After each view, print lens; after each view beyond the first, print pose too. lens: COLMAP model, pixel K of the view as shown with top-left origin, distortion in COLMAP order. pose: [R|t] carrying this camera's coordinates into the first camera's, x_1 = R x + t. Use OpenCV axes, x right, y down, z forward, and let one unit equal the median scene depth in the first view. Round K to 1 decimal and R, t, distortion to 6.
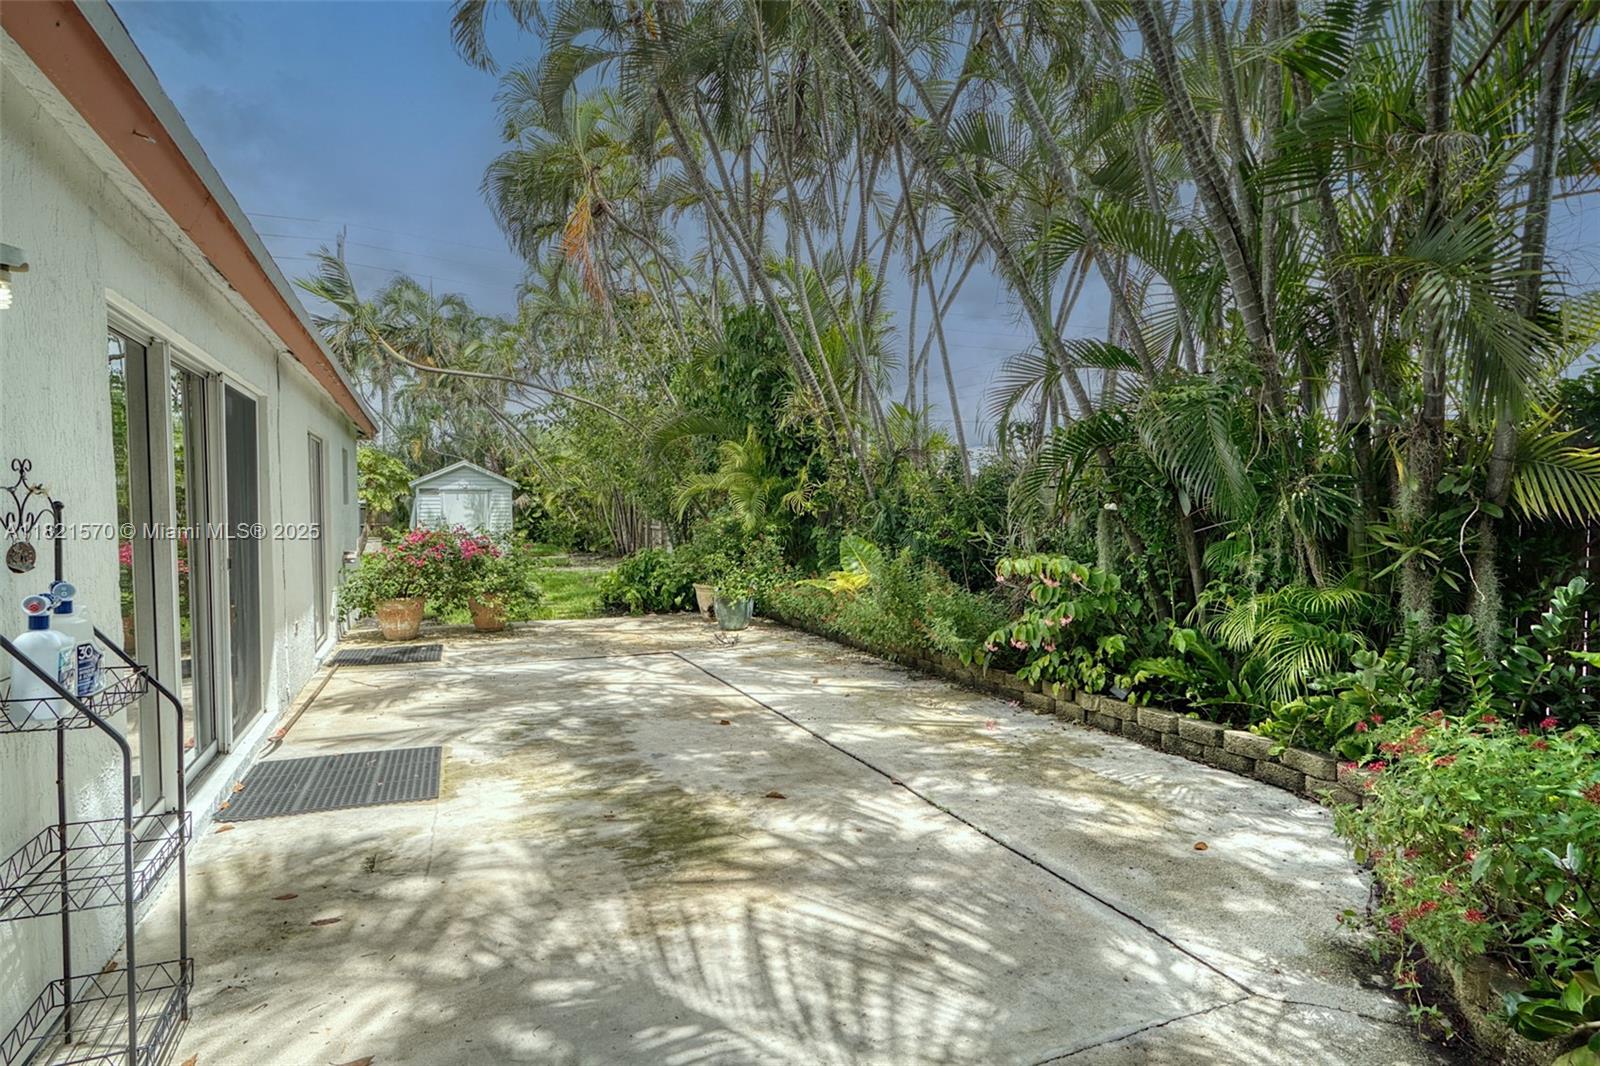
lens RADIAL K [[820.1, 0, 800.0], [0, 820.1, 533.0], [0, 0, 1]] dist [-0.002269, 0.000257]
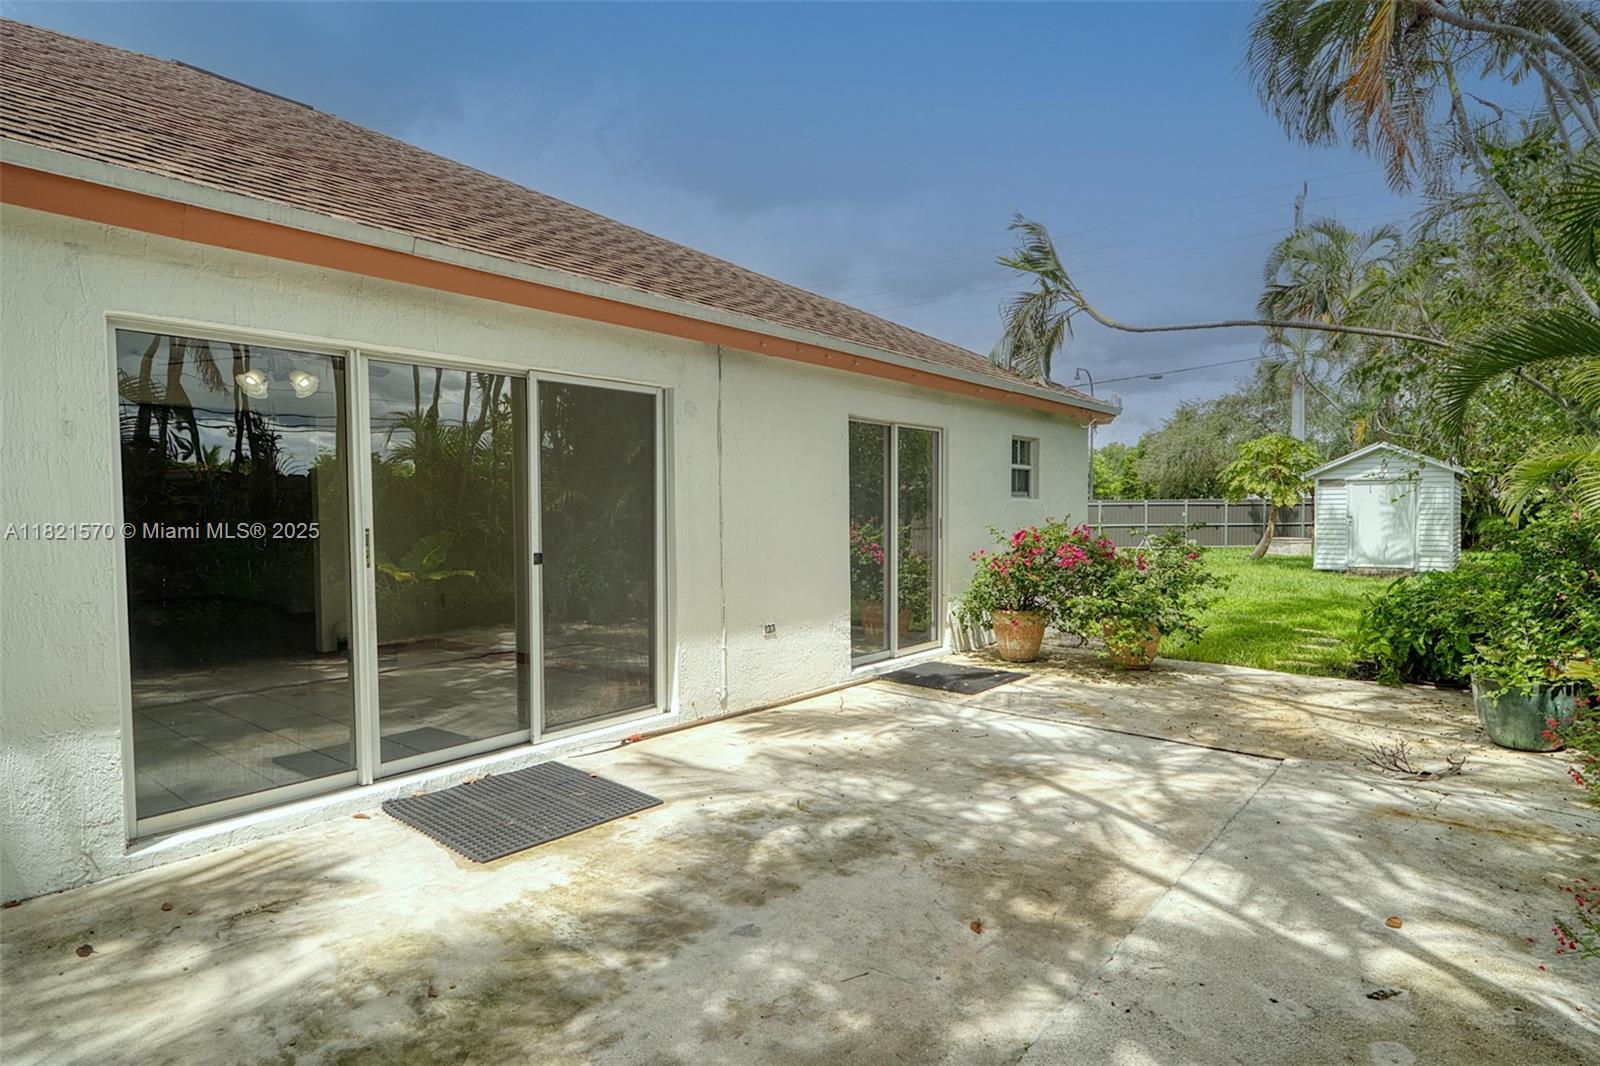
lens RADIAL K [[874.5, 0, 800.0], [0, 874.5, 533.0], [0, 0, 1]] dist [0.003829, -0.000885]
pose [[0.449630, 0.026424, -0.892824, 0.324815], [-0.024989, 0.999543, 0.016998, -0.014513], [0.892865, 0.014668, 0.450085, 0.645344]]
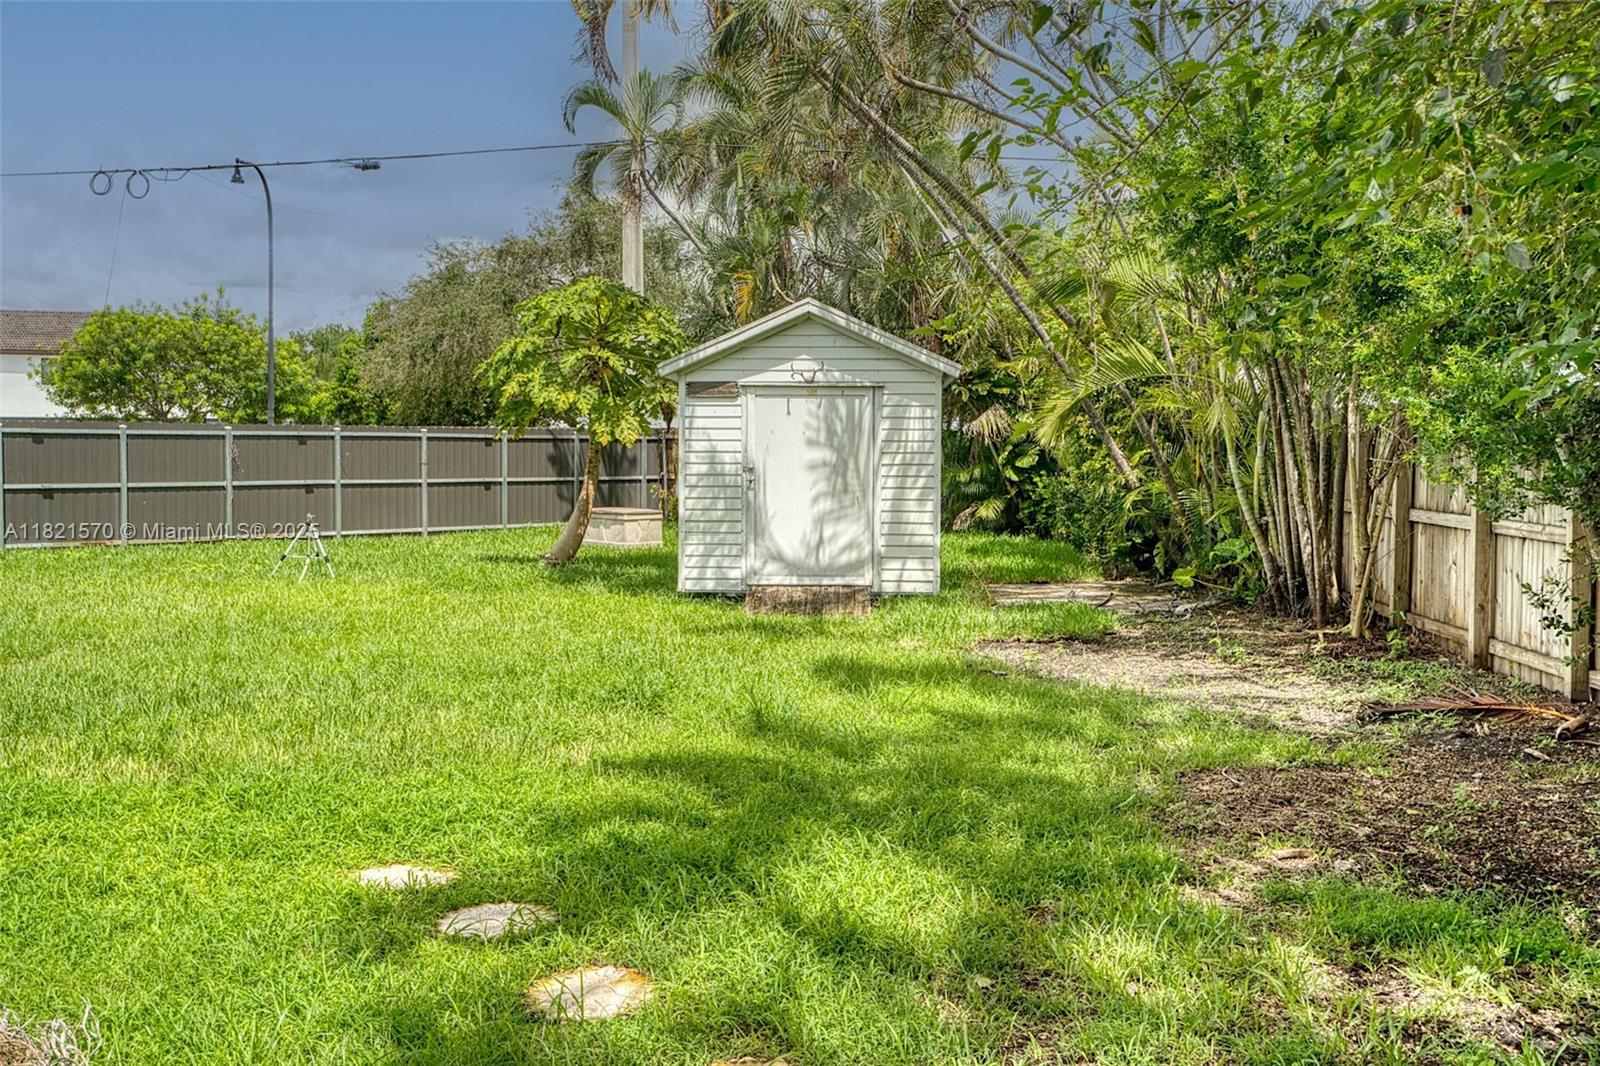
lens RADIAL K [[1523.7, 0, 800.0], [0, 1523.7, 533.0], [0, 0, 1]] dist [0.006366, 0.002812]
pose [[0.890153, 0.036146, -0.454226, -0.537771], [-0.024212, 0.999193, 0.032064, -0.053015], [0.455018, -0.017544, 0.890309, 1.876434]]
